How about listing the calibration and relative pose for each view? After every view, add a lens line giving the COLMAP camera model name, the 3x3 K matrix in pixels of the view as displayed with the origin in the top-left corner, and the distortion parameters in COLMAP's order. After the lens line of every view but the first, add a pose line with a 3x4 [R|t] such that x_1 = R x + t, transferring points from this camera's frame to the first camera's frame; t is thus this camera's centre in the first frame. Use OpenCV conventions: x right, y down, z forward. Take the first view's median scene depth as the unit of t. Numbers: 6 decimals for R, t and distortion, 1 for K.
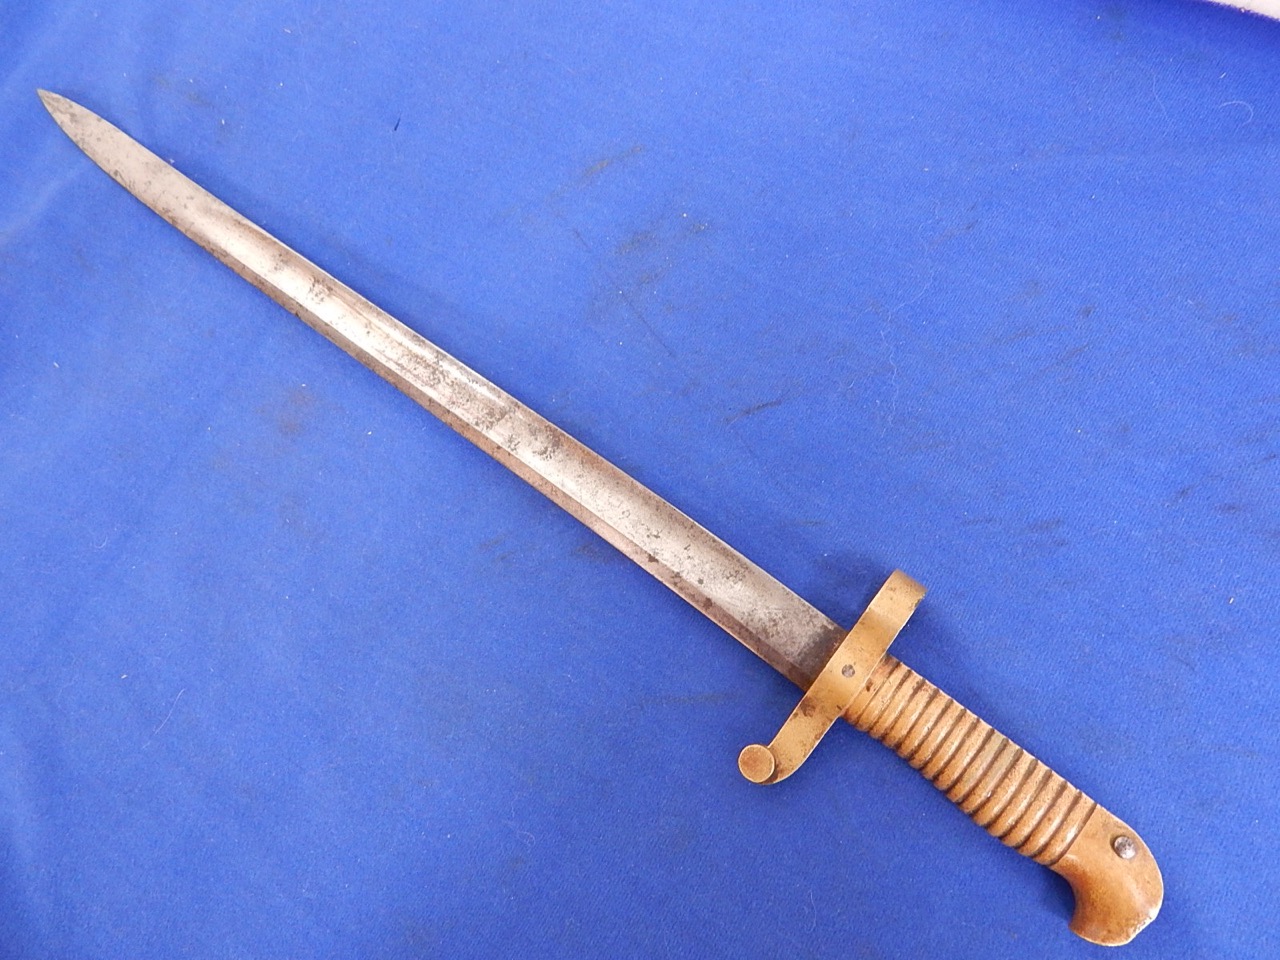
lens RADIAL K [[831.2, 0, 644.3], [0, 831.2, 475.5], [0, 0, 1]] dist [0.021875, -0.017898]
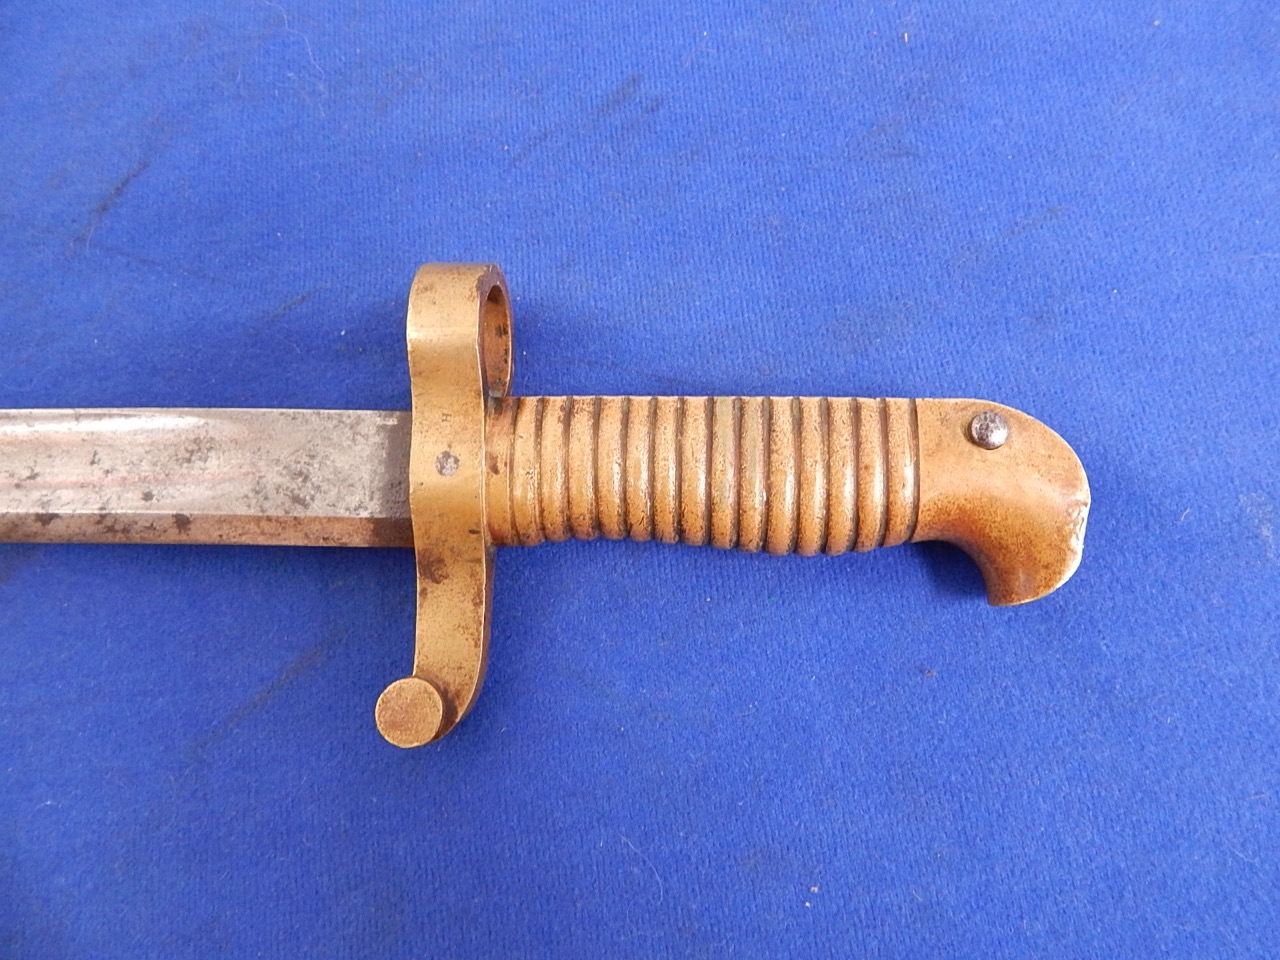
lens RADIAL K [[831.2, 0, 636.3], [0, 831.2, 476.2], [0, 0, 1]] dist [0.021875, -0.017898]
pose [[0.796317, -0.563744, 0.219254, 0.194709], [0.556734, 0.824805, 0.098710, 0.225442], [-0.236489, 0.043462, 0.970662, 0.408293]]
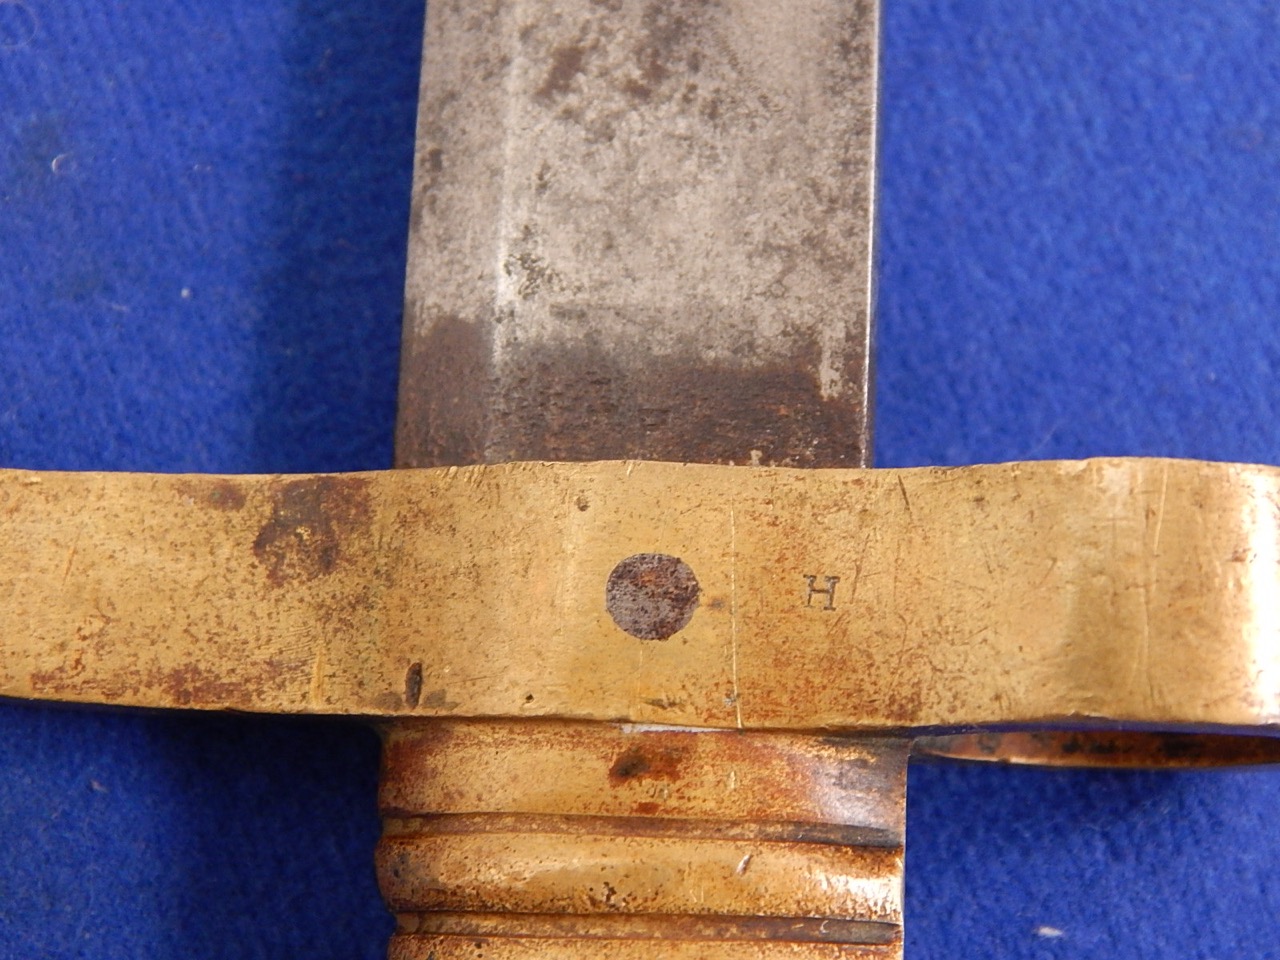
lens RADIAL K [[2271.2, 0, 643.8], [0, 2271.2, 477.7], [0, 0, 1]] dist [-0.063120, 0.000000]
pose [[0.570181, 0.821112, 0.025864, 0.191616], [-0.815866, 0.562290, 0.134883, 0.150651], [0.096211, -0.098010, 0.990524, 0.537565]]
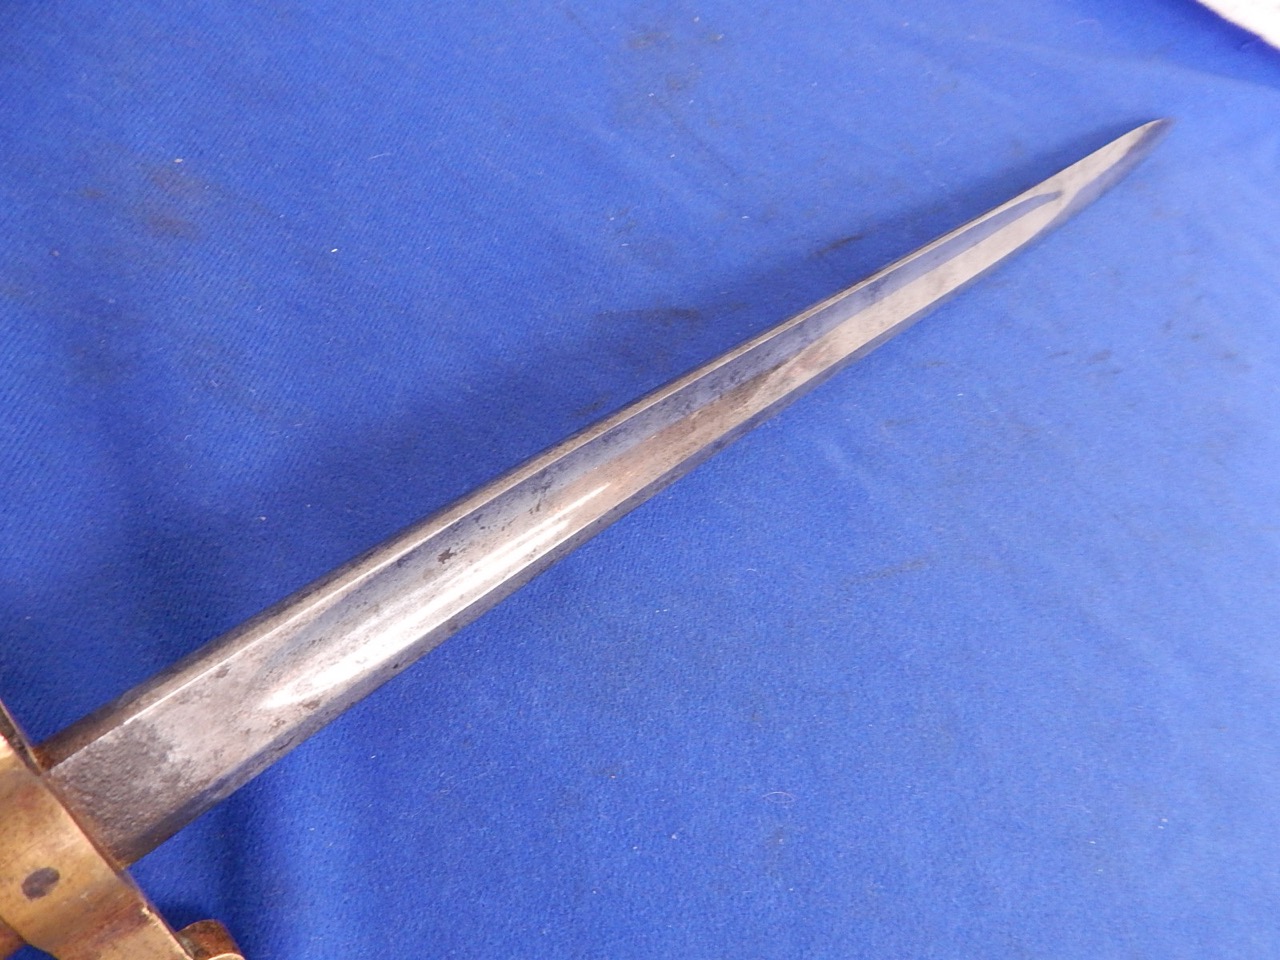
lens RADIAL K [[831.2, 0, 646.8], [0, 831.2, 478.9], [0, 0, 1]] dist [0.021875, -0.017898]
pose [[0.820303, -0.076920, 0.566734, -0.566666], [0.103806, 0.994480, -0.015275, 0.163036], [-0.562430, 0.071361, 0.823760, 0.453553]]
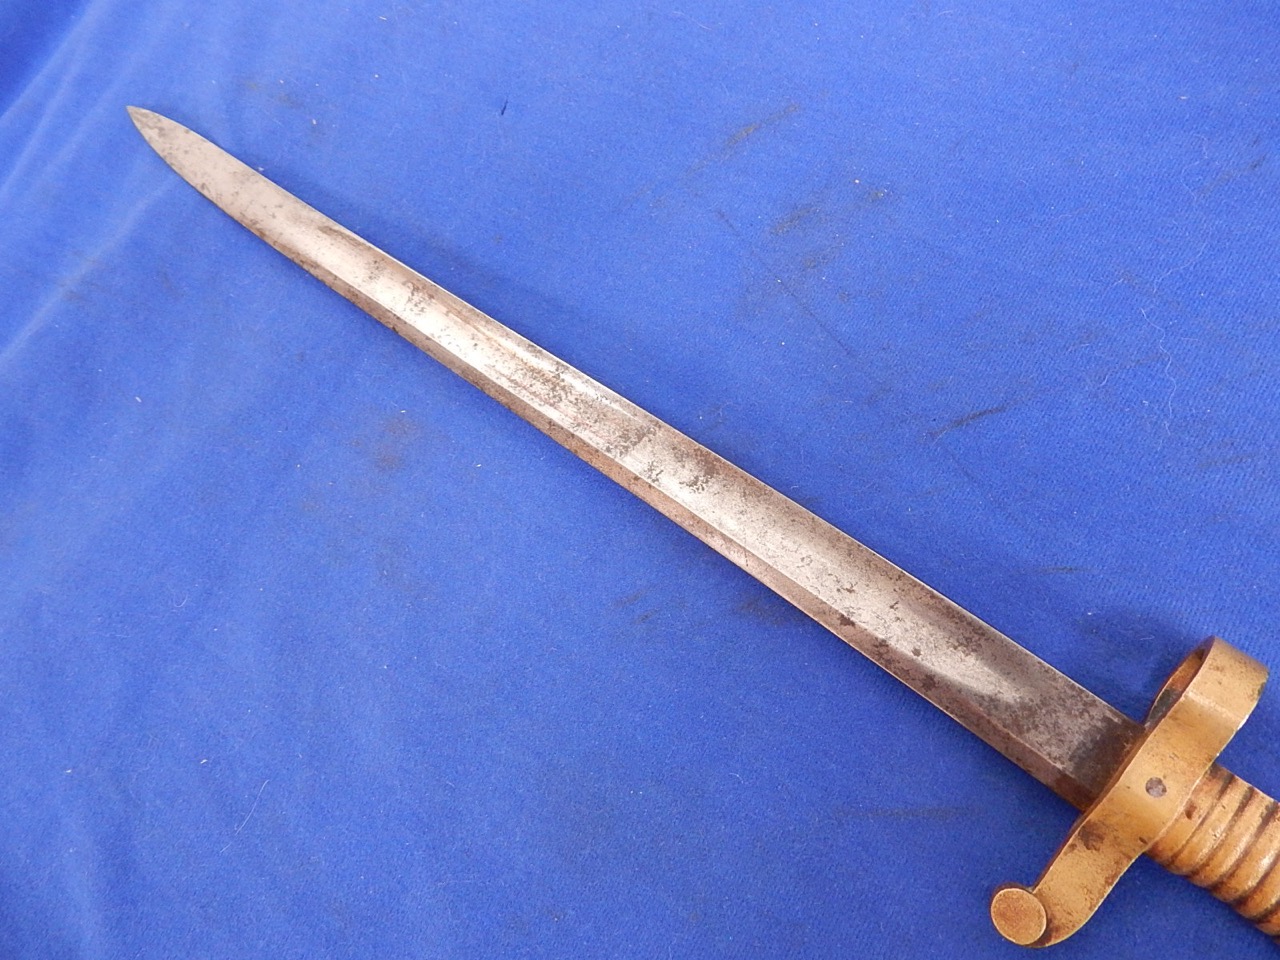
lens RADIAL K [[831.2, 0, 649.2], [0, 831.2, 476.3], [0, 0, 1]] dist [0.021875, -0.017898]
pose [[0.992822, -0.027554, -0.116388, -0.074333], [0.023639, 0.999112, -0.034890, -0.008022], [0.117246, 0.031888, 0.992591, 0.223935]]
